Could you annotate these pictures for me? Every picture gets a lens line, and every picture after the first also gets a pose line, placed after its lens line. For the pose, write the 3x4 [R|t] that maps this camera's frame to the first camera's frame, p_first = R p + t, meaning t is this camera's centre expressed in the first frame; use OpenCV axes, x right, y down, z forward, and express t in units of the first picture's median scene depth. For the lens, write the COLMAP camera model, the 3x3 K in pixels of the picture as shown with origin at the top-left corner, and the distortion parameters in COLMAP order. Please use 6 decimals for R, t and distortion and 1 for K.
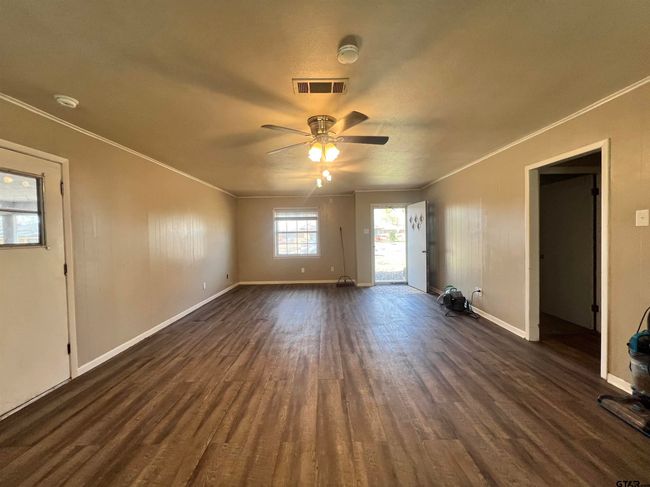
lens RADIAL K [[259.6, 0, 323.5], [0, 259.6, 241.5], [0, 0, 1]] dist [-0.002477, 0.000337]
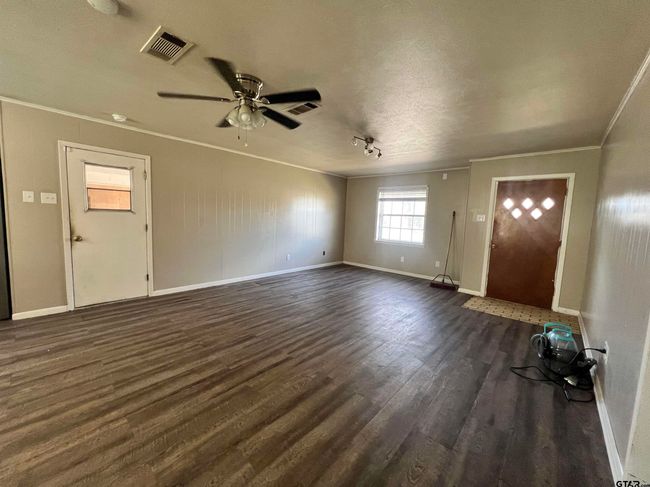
lens RADIAL K [[259.6, 0, 323.5], [0, 259.6, 241.5], [0, 0, 1]] dist [-0.002477, 0.000337]
pose [[0.747481, 0.112125, -0.654752, 0.695939], [-0.069568, 0.993445, 0.090705, -0.022080], [0.660631, -0.022250, 0.750381, 0.427624]]
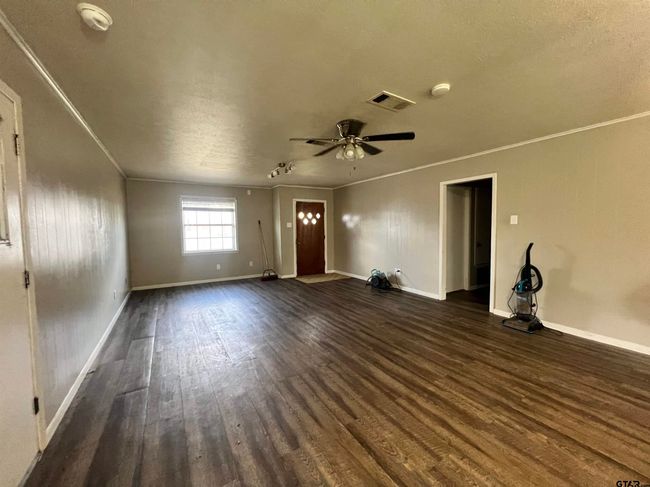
lens RADIAL K [[259.6, 0, 323.5], [0, 259.6, 241.5], [0, 0, 1]] dist [-0.002477, 0.000337]
pose [[0.853671, -0.019284, 0.520455, -0.580337], [0.007579, 0.999668, 0.024609, 0.005483], [-0.520757, -0.017064, 0.853534, 0.091686]]
